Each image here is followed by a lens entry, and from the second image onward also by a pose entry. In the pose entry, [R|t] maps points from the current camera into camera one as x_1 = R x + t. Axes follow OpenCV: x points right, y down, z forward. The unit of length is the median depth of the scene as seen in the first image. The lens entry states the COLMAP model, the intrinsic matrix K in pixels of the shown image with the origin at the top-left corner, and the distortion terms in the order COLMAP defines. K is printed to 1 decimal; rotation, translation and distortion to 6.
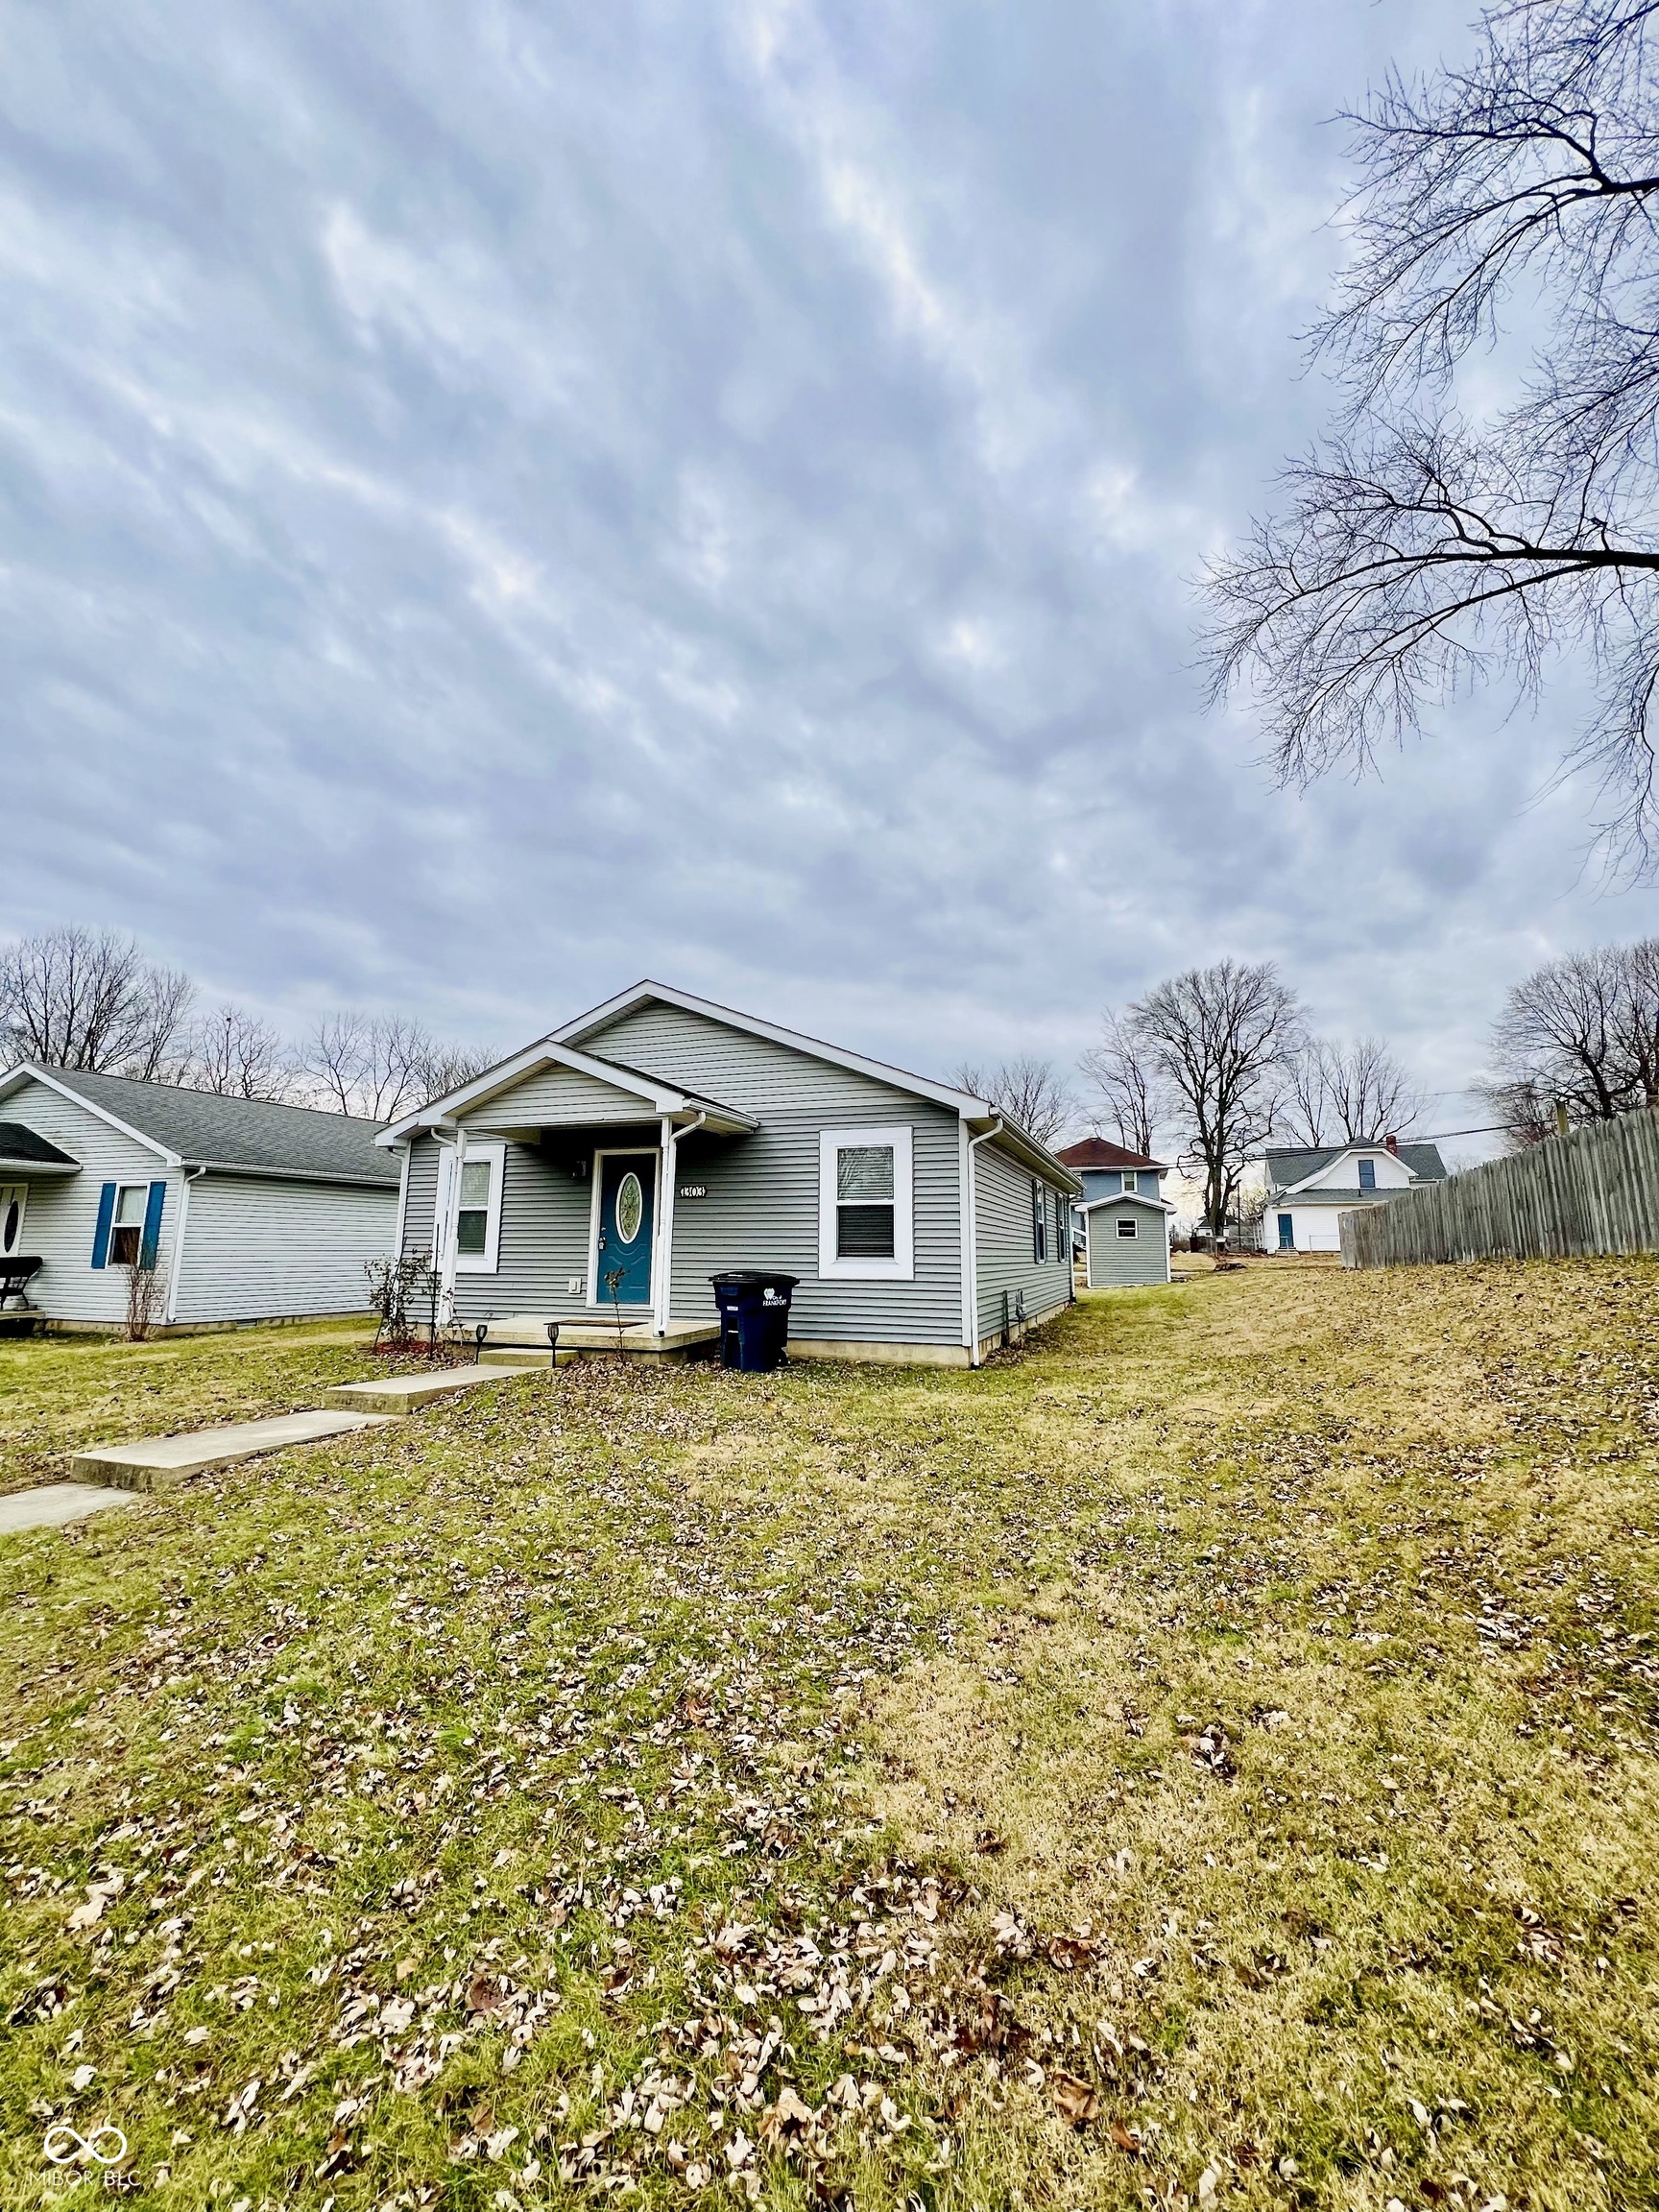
lens RADIAL K [[882.8, 0, 835.4], [0, 882.8, 1104.8], [0, 0, 1]] dist [-0.000830, 0.000477]
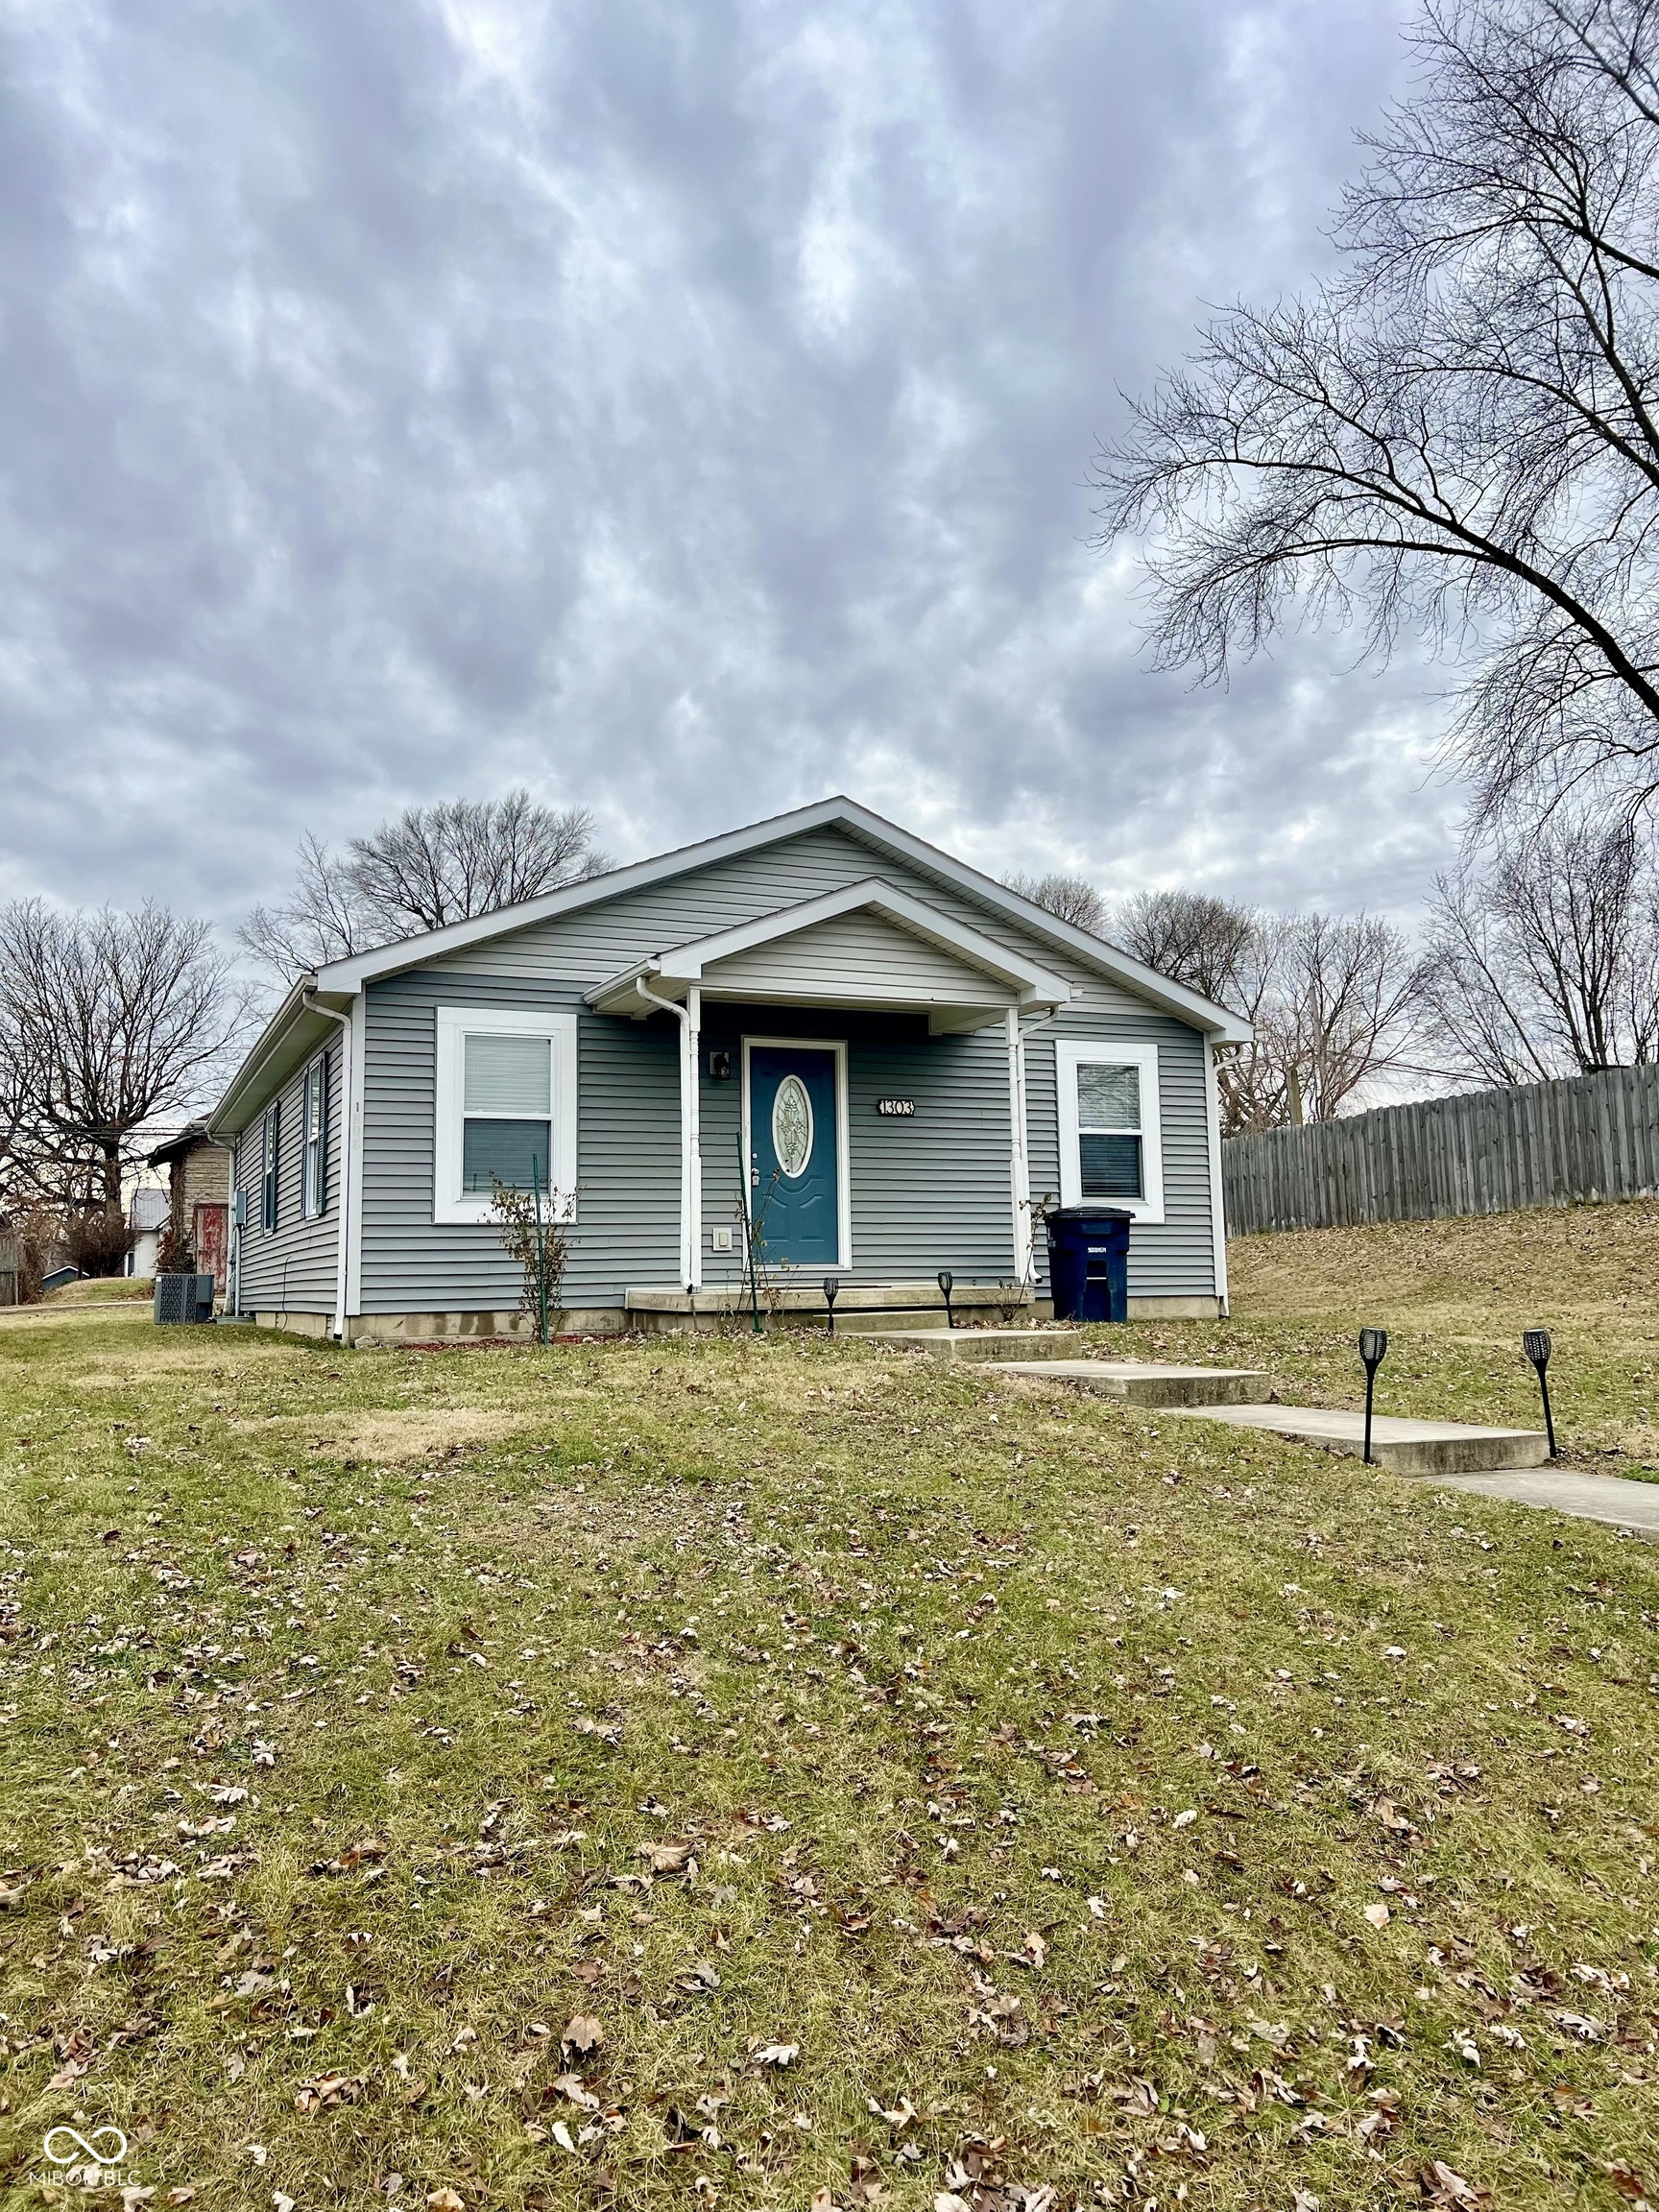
lens RADIAL K [[1660.3, 0, 829.5], [0, 1660.3, 1106.0], [0, 0, 1]] dist [0.052805, -0.000259]
pose [[0.720068, 0.058525, 0.691431, -1.121084], [-0.093060, 0.995580, 0.012645, 0.083719], [-0.687635, -0.073450, 0.722332, 0.057591]]
